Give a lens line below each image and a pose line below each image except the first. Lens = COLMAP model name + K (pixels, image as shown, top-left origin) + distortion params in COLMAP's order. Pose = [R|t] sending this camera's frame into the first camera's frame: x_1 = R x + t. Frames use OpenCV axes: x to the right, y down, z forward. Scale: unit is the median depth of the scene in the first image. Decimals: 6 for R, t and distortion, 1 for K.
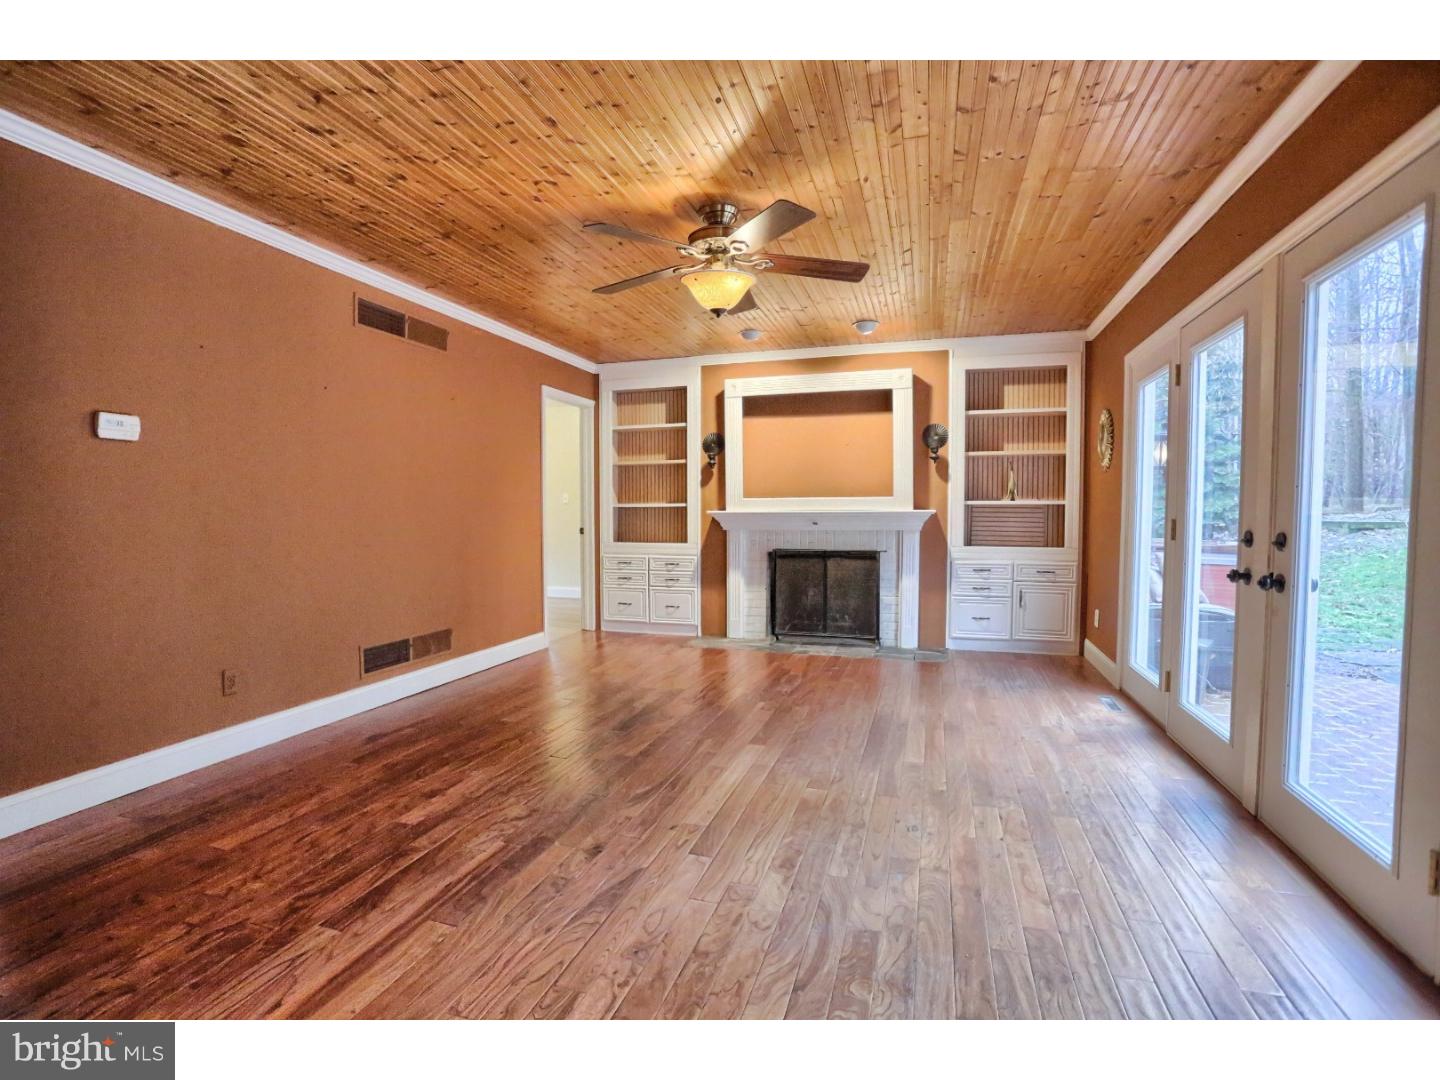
lens RADIAL K [[702.5, 0, 702.8], [0, 702.5, 538.9], [0, 0, 1]] dist [-0.075186, 0.036431]
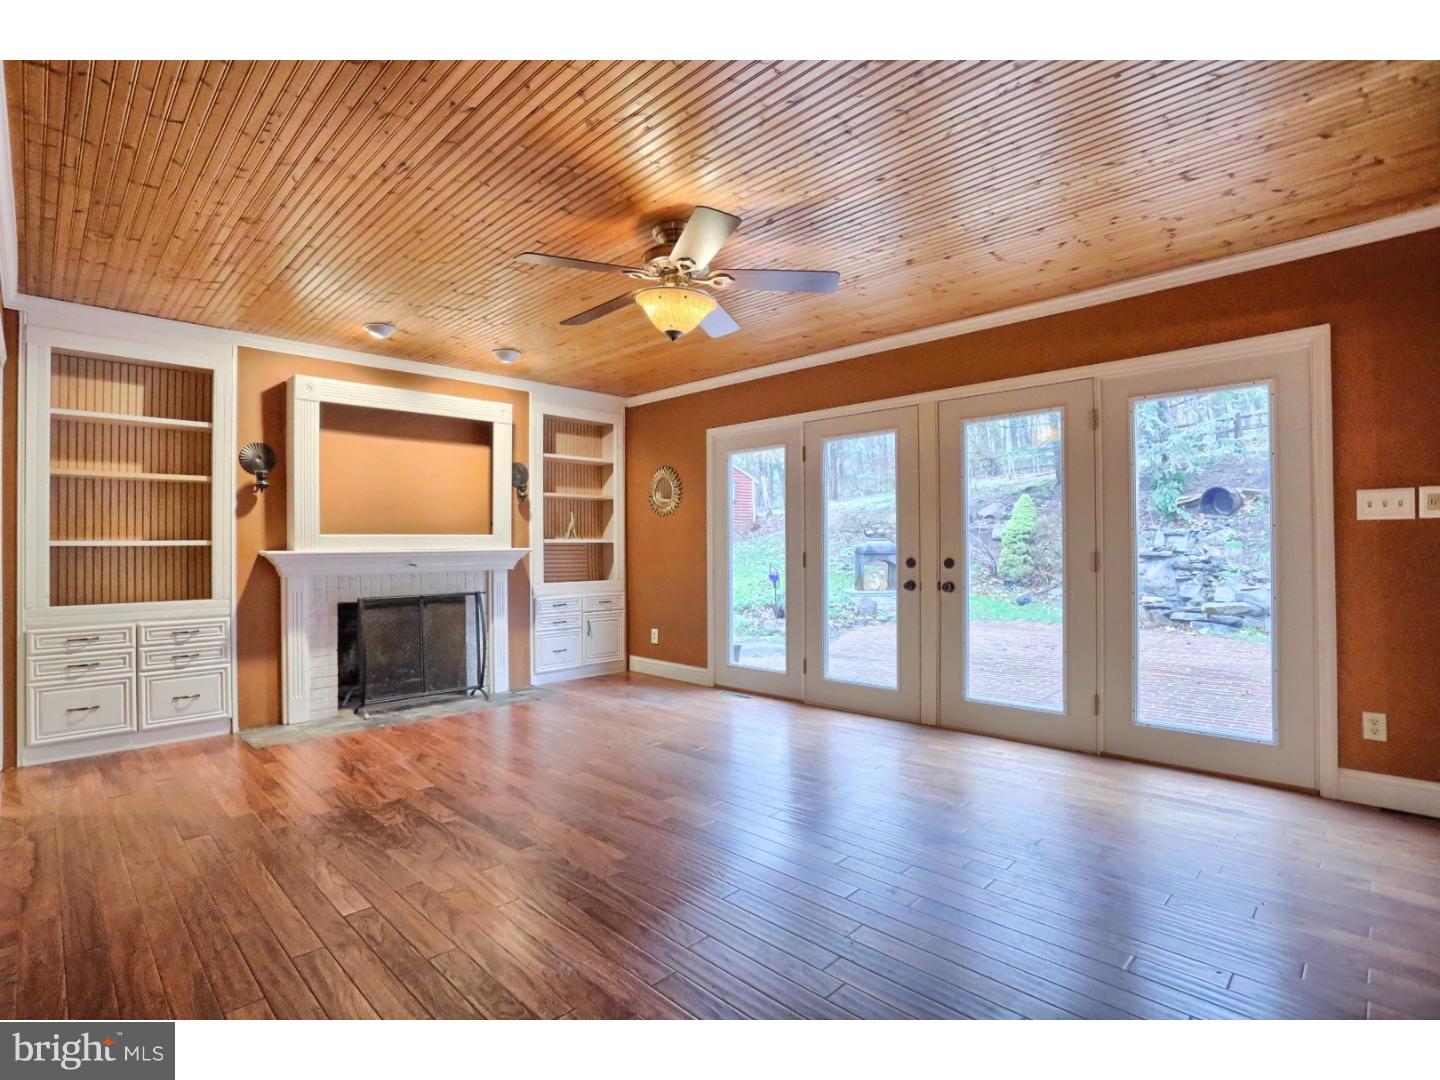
lens RADIAL K [[702.5, 0, 702.8], [0, 702.5, 538.9], [0, 0, 1]] dist [-0.075186, 0.036431]
pose [[0.459685, 0.006968, 0.888055, -0.400831], [0.041877, 0.998687, -0.029513, -0.013077], [-0.887094, 0.050756, 0.458789, 0.279517]]
